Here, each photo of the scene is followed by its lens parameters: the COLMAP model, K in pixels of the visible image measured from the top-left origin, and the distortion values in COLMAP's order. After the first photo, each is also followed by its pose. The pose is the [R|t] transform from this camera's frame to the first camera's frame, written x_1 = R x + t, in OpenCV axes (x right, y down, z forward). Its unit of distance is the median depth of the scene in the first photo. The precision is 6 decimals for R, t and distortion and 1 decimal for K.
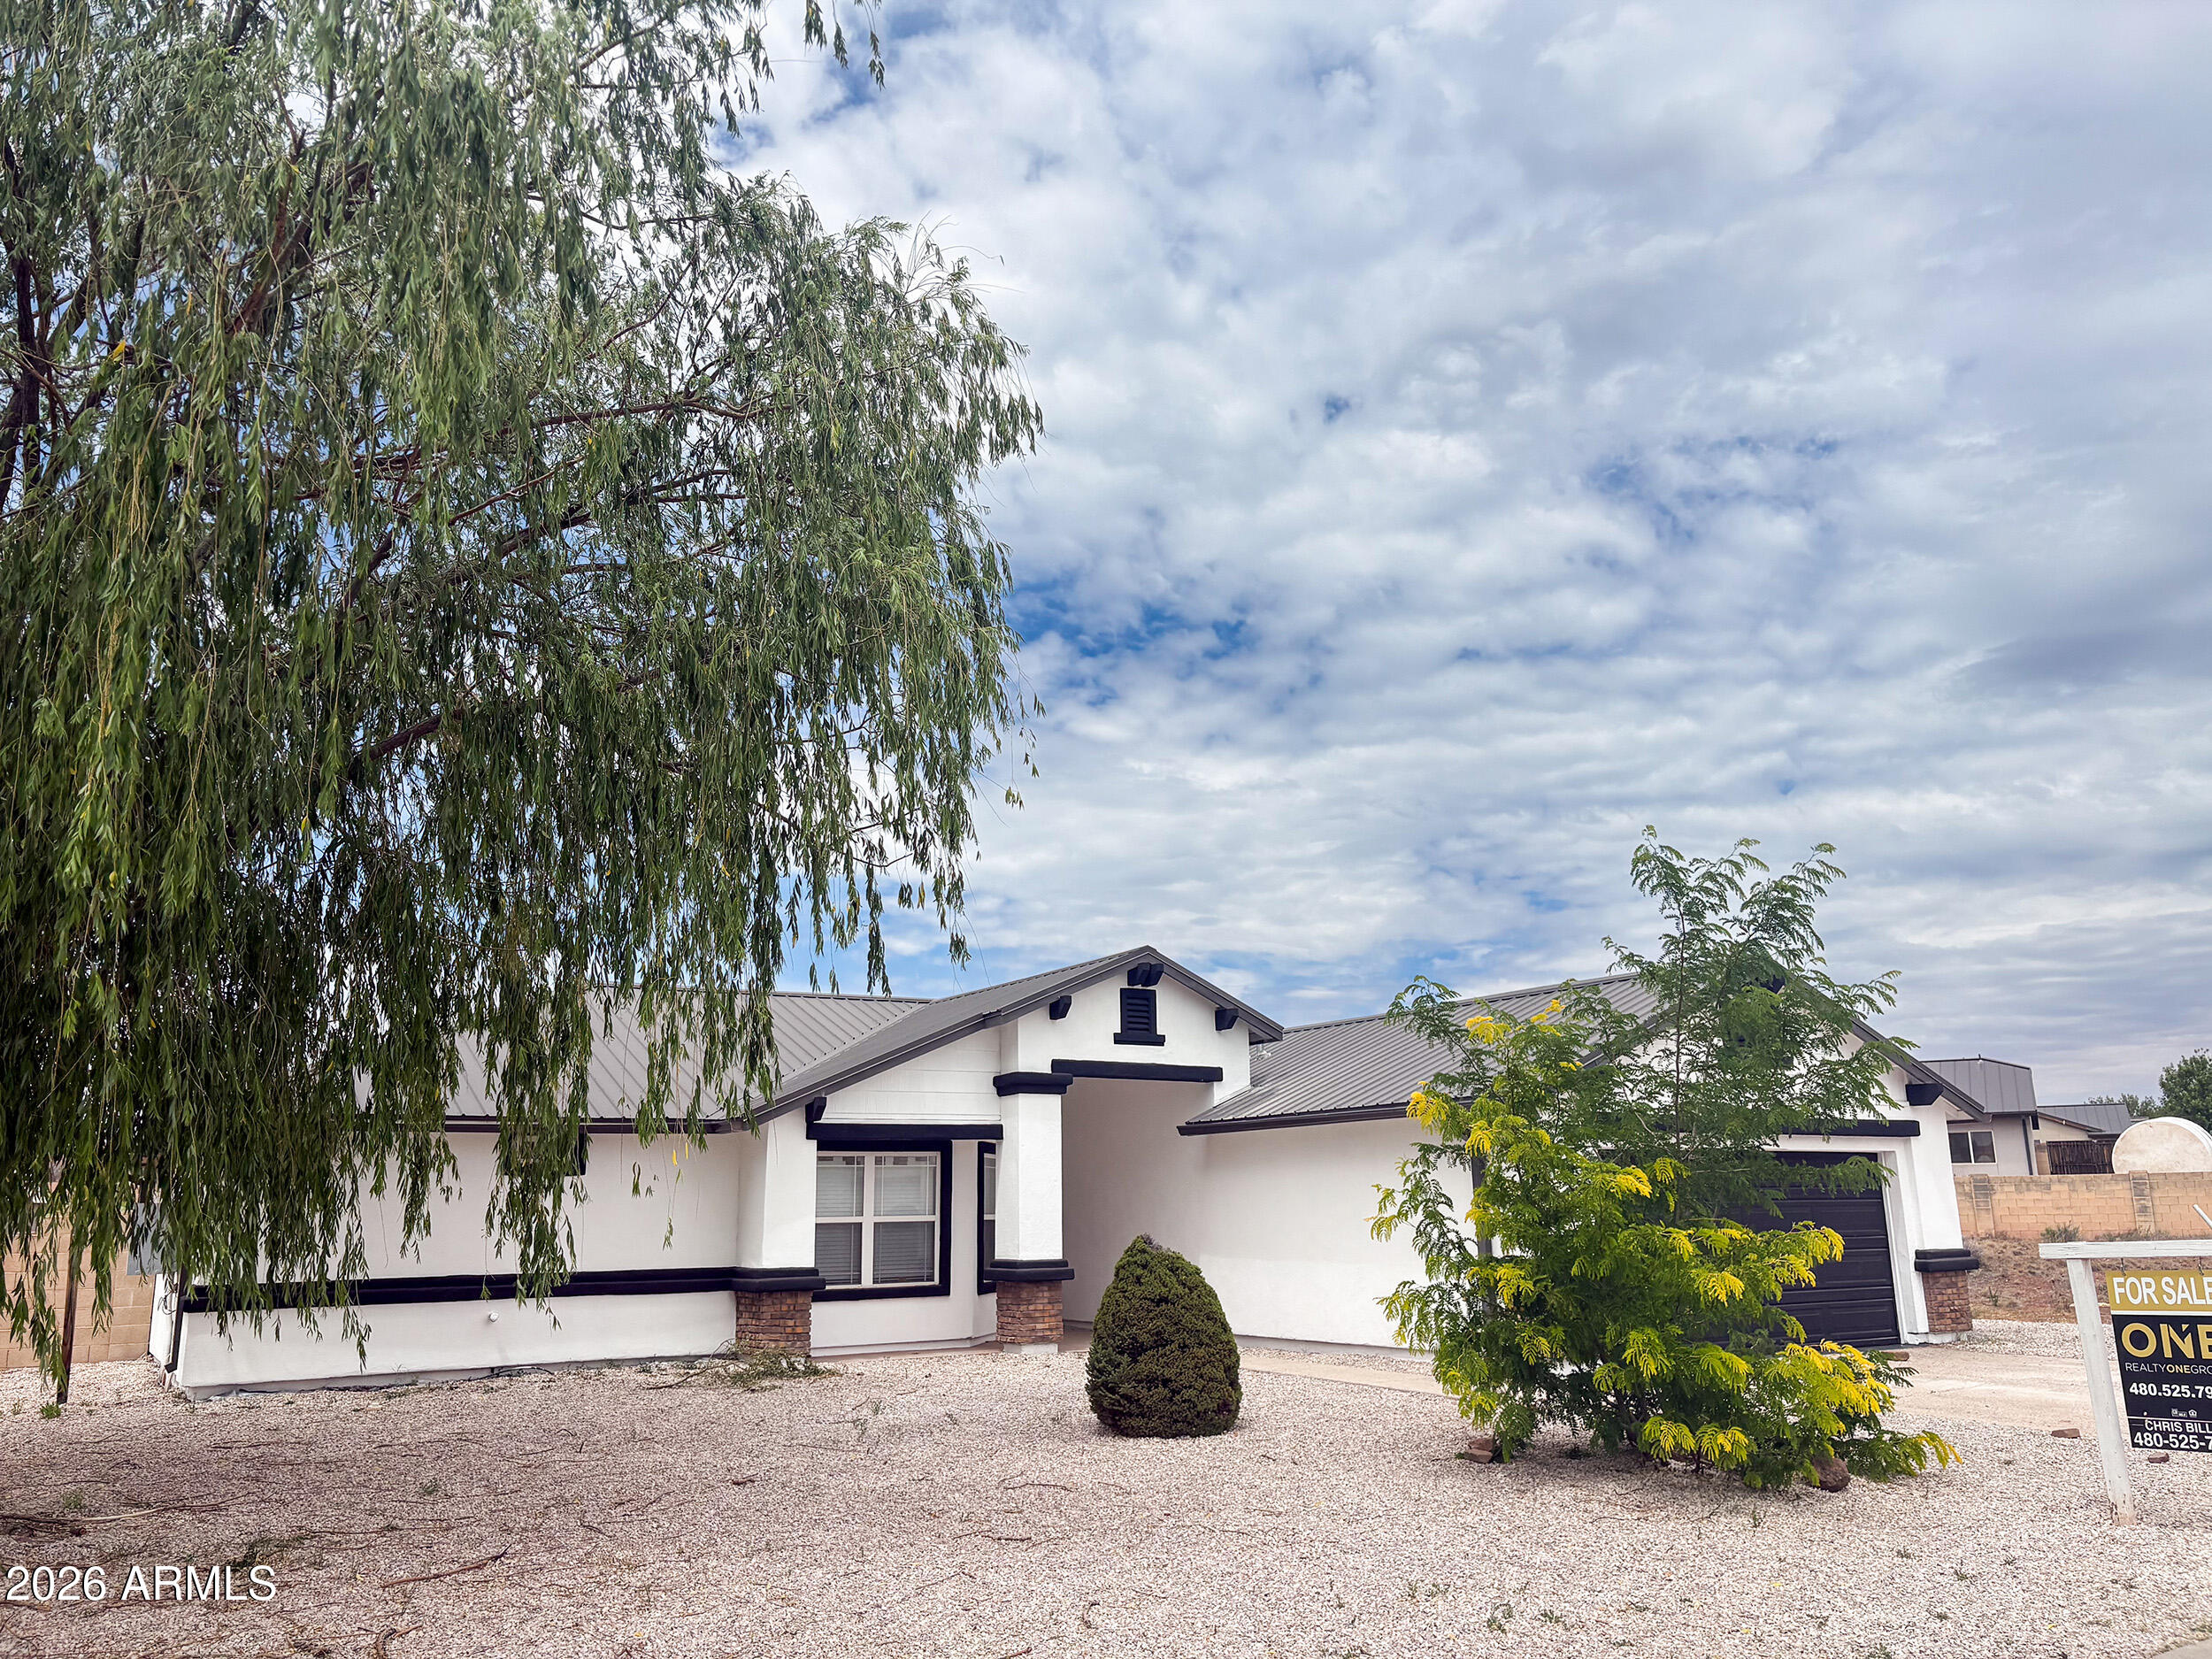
lens RADIAL K [[1677.2, 0, 1106.0], [0, 1677.2, 829.5], [0, 0, 1]] dist [0.032643, 0.001486]
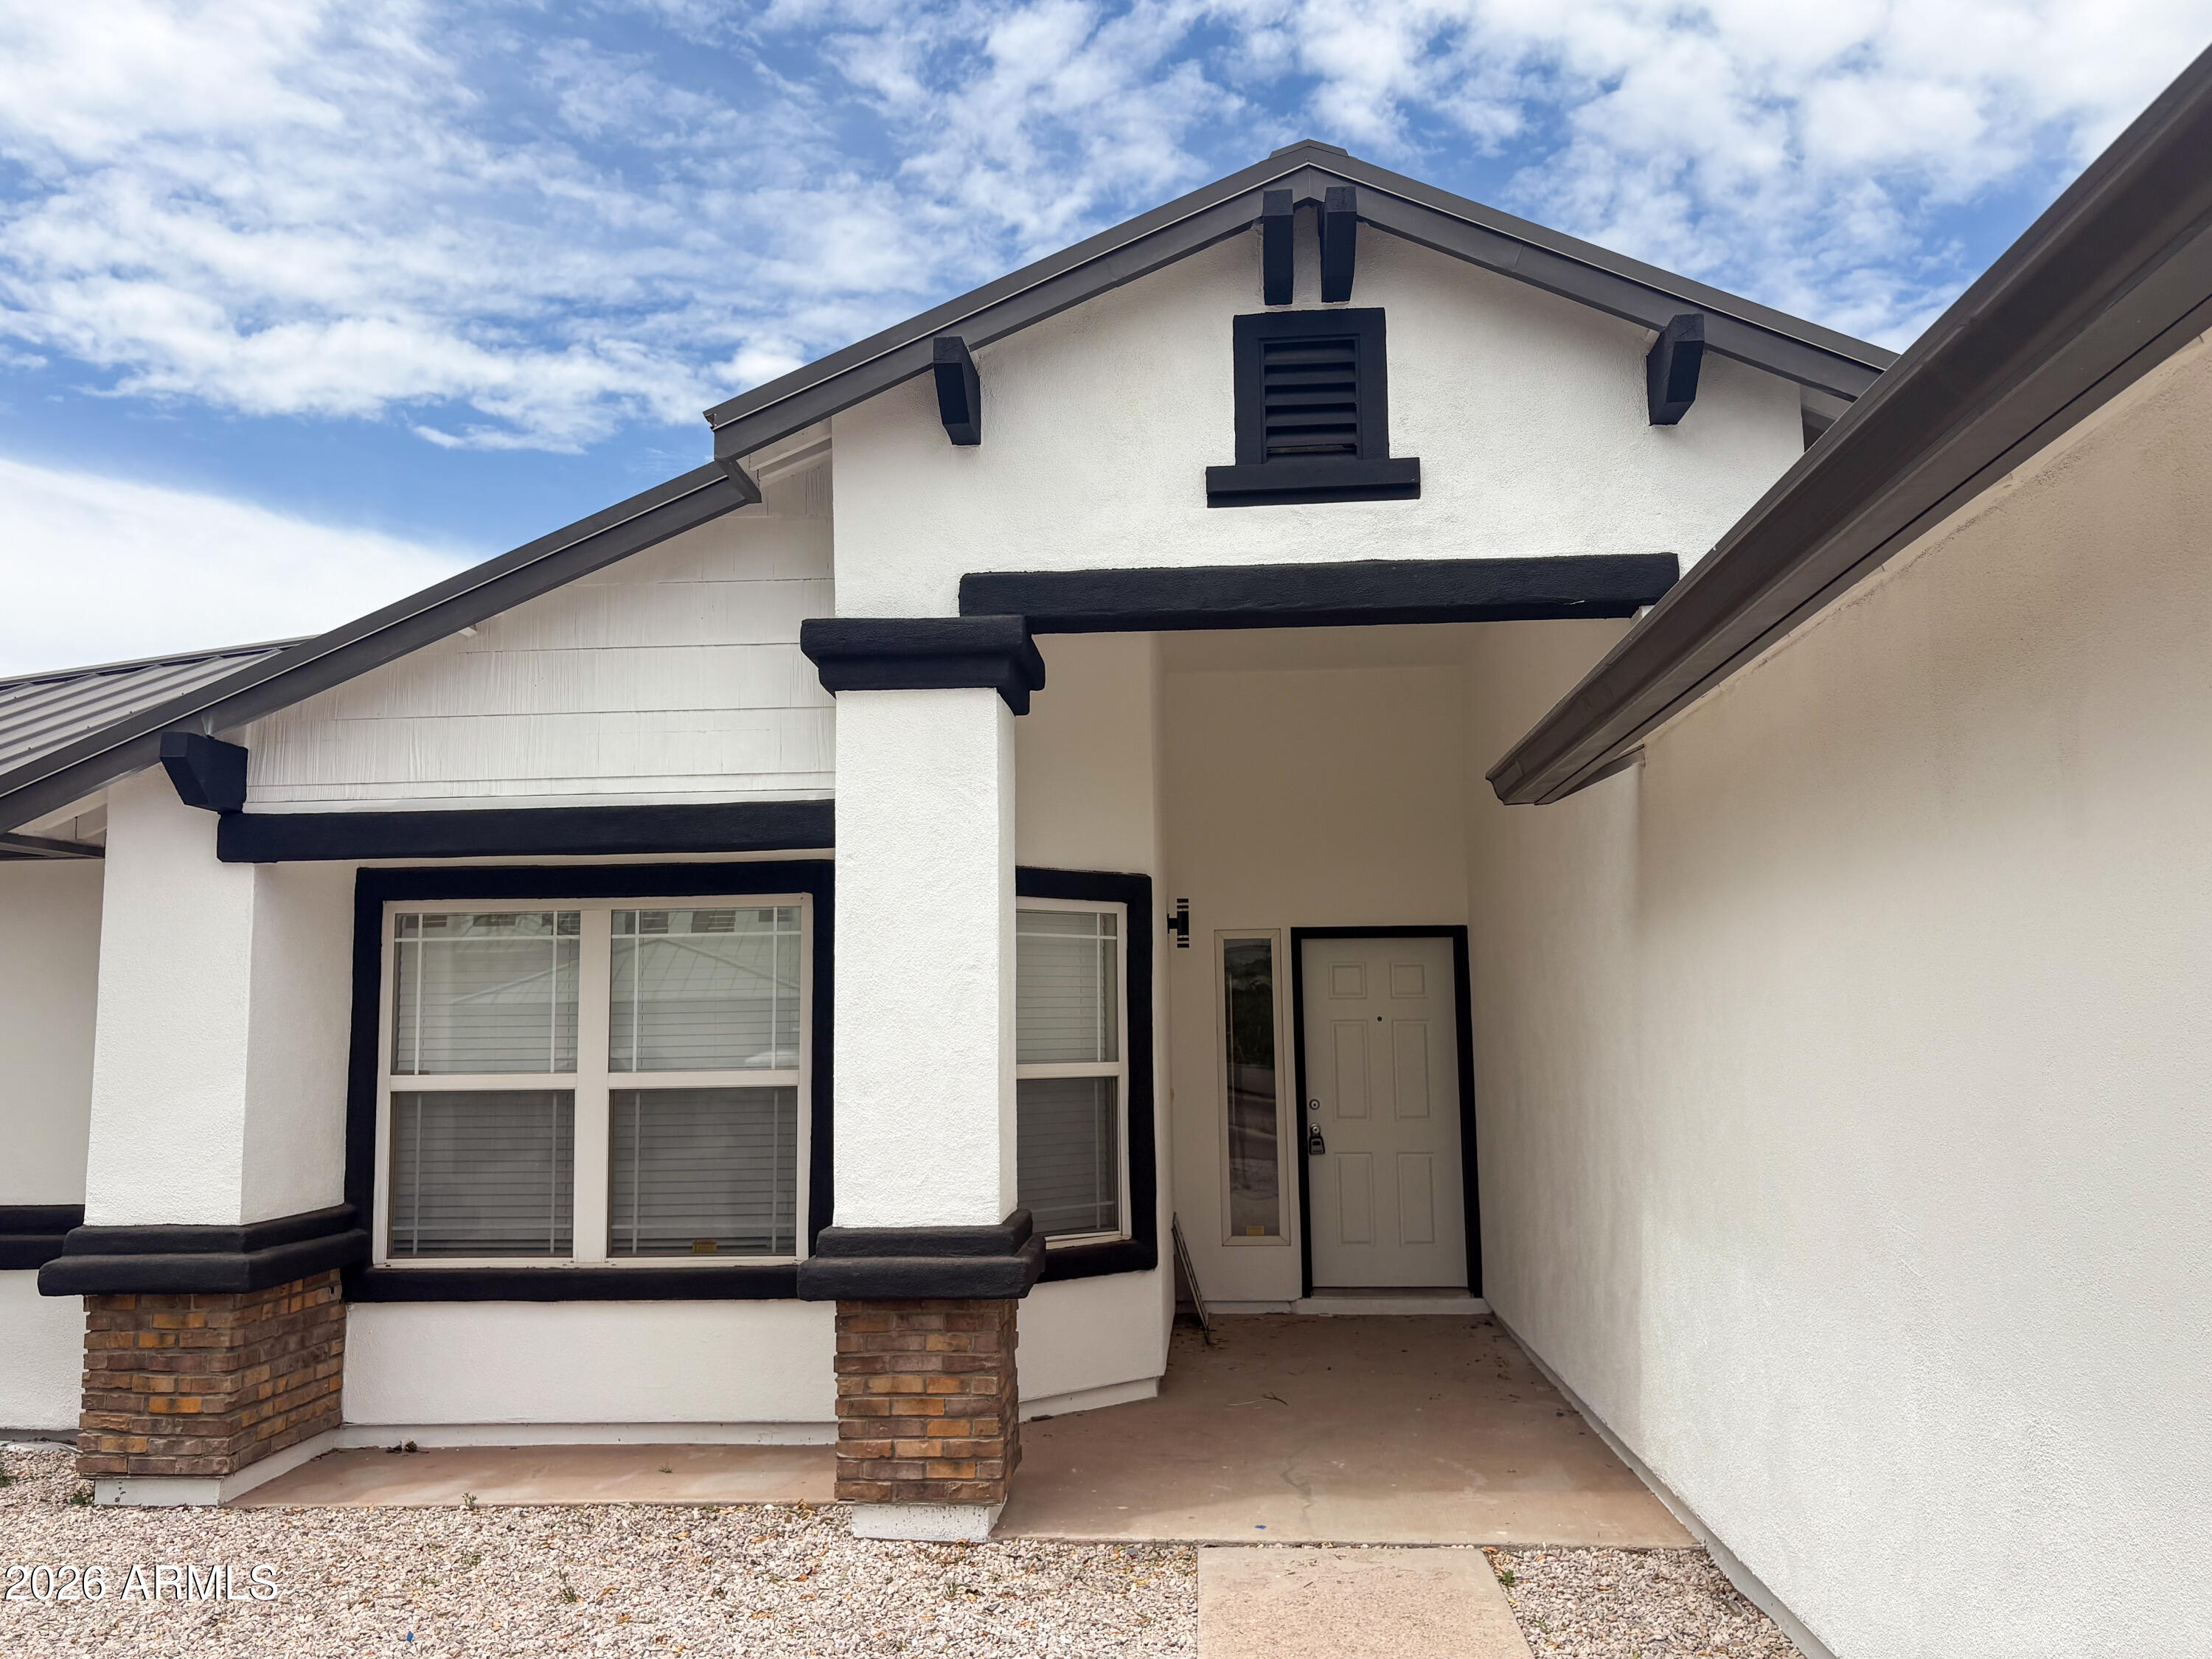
lens RADIAL K [[1732.5, 0, 1101.1], [0, 1732.5, 855.6], [0, 0, 1]] dist [0.032128, -0.001222]
pose [[0.810547, -0.053439, -0.583231, 0.168475], [0.131892, 0.986904, 0.092873, 0.163644], [0.570630, -0.152201, 0.806980, 0.767072]]
